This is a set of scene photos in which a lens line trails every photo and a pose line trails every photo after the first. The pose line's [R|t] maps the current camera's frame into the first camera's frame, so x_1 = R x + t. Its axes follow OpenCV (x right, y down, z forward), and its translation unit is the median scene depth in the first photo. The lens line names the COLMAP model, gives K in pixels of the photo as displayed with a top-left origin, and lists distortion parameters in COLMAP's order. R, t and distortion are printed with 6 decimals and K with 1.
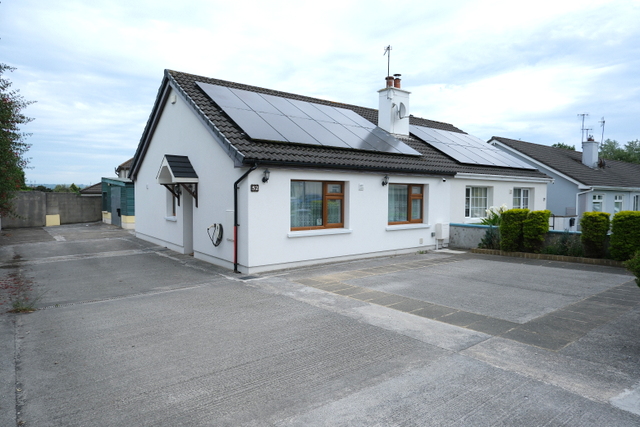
lens RADIAL K [[405.1, 0, 320.0], [0, 405.1, 213.5], [0, 0, 1]] dist [-0.004359, -0.000034]
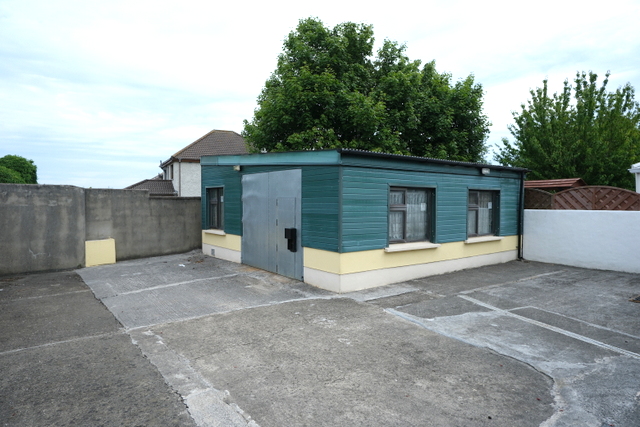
lens RADIAL K [[405.1, 0, 320.0], [0, 405.1, 213.5], [0, 0, 1]] dist [-0.004359, -0.000034]
pose [[0.999972, -0.002089, 0.007214, -0.432312], [0.002126, 0.999984, -0.005180, -0.022485], [-0.007203, 0.005195, 0.999961, 0.569843]]
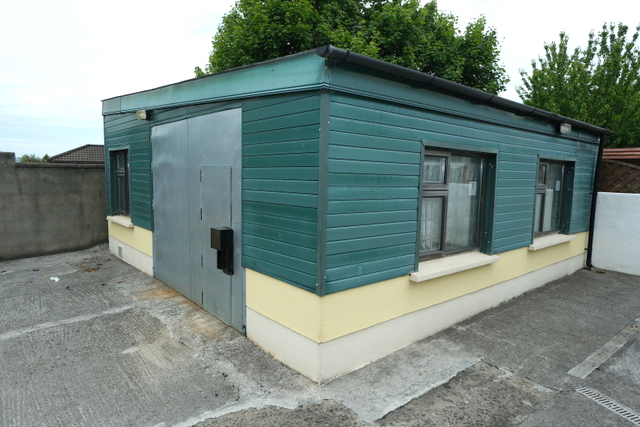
lens RADIAL K [[399.4, 0, 320.0], [0, 399.4, 213.5], [0, 0, 1]] dist [-0.033713, 0.000013]
pose [[0.997754, 0.006421, 0.066672, -0.424451], [-0.010860, 0.997732, 0.066424, -0.029863], [-0.066095, -0.066999, 0.995561, 0.740297]]
